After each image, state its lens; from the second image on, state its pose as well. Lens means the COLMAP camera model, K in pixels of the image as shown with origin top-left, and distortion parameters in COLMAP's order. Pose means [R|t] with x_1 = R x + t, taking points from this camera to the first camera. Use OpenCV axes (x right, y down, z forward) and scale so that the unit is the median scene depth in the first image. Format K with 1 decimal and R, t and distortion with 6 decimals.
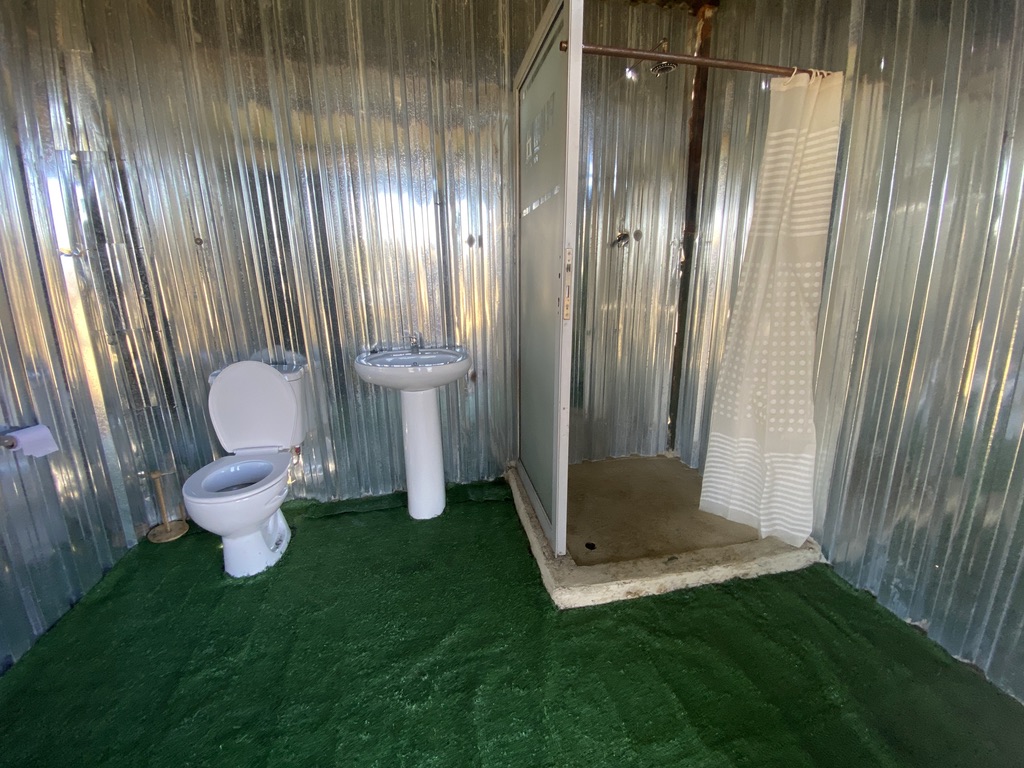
lens RADIAL K [[412.4, 0, 512.7], [0, 412.4, 378.4], [0, 0, 1]] dist [-0.004594, -0.009657]
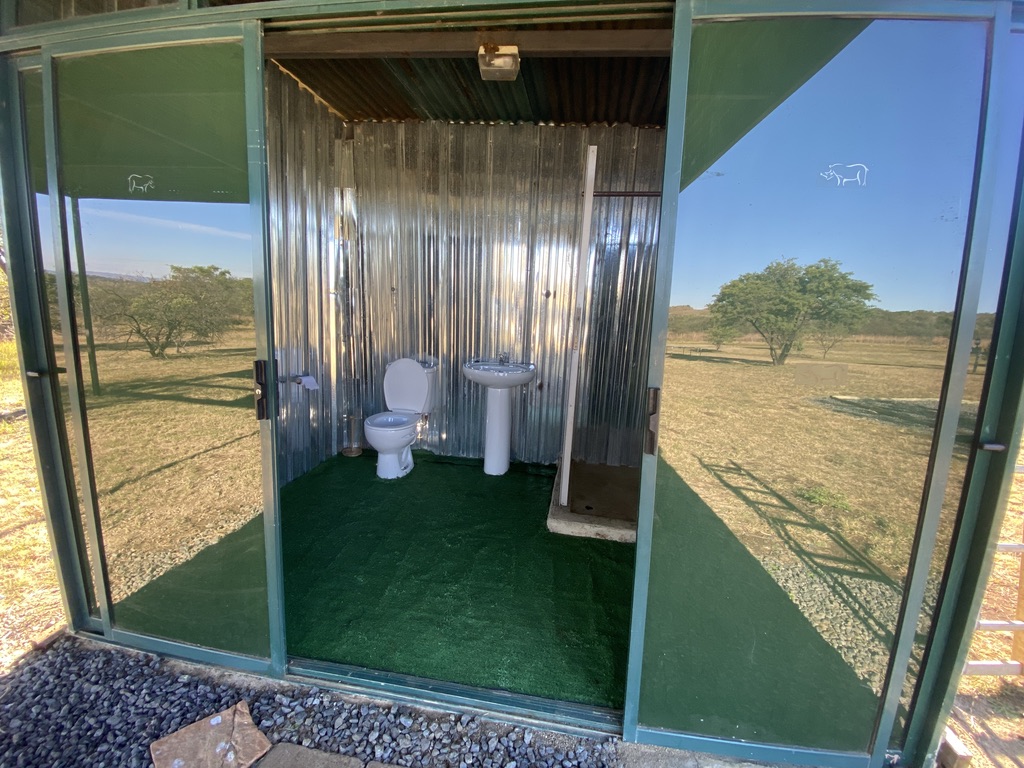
lens RADIAL K [[412.4, 0, 514.0], [0, 412.4, 378.3], [0, 0, 1]] dist [-0.004594, -0.009657]
pose [[0.934939, 0.111897, -0.336702, 0.402780], [-0.137784, 0.988994, -0.053917, 0.078441], [0.326963, 0.096801, 0.940066, -0.515500]]
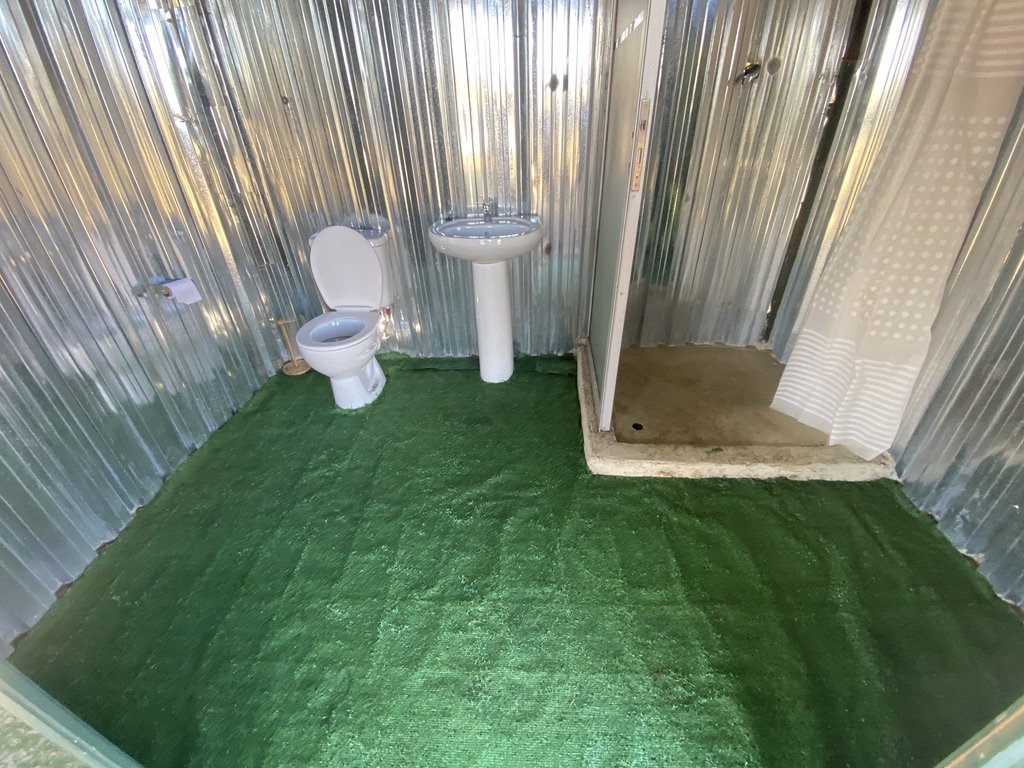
lens RADIAL K [[412.4, 0, 513.5], [0, 412.4, 382.2], [0, 0, 1]] dist [-0.004594, -0.009657]
pose [[0.965028, 0.121475, -0.232304, 0.120031], [-0.039781, 0.943754, 0.328246, -0.030202], [0.259111, -0.307525, 0.915582, -0.005836]]
